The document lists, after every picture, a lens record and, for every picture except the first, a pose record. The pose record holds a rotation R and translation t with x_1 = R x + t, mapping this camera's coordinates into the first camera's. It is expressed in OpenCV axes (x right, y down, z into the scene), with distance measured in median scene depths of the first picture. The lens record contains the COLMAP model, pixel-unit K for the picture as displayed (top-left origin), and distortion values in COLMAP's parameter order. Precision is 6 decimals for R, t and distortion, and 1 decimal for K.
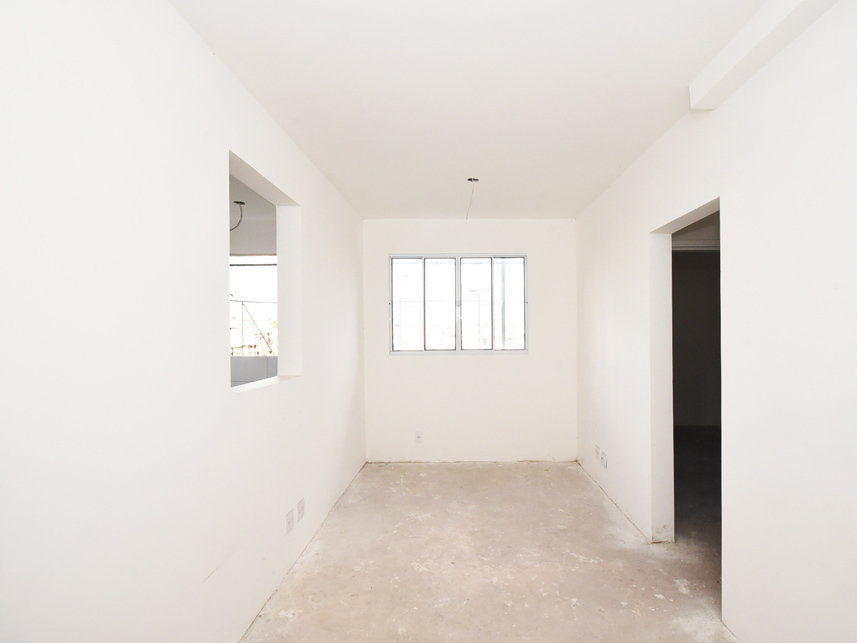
lens RADIAL K [[407.1, 0, 428.5], [0, 407.1, 321.5], [0, 0, 1]] dist [-0.002674, -0.000258]
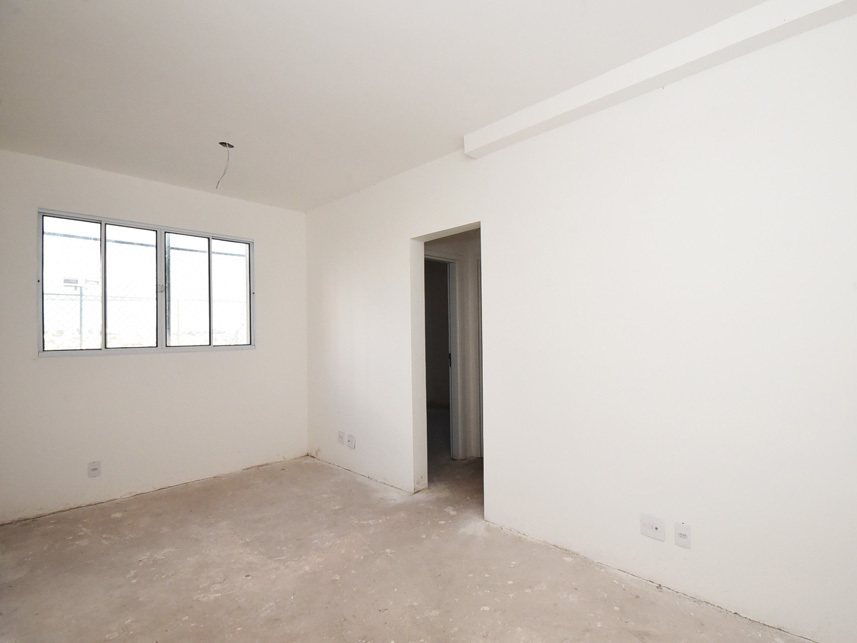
lens RADIAL K [[451.3, 0, 428.5], [0, 451.3, 321.5], [0, 0, 1]] dist [-0.014329, -0.000541]
pose [[0.673674, 0.032077, 0.738332, -0.316306], [-0.017214, 0.999468, -0.027715, 0.049771], [-0.738828, 0.005961, 0.673867, 0.042467]]
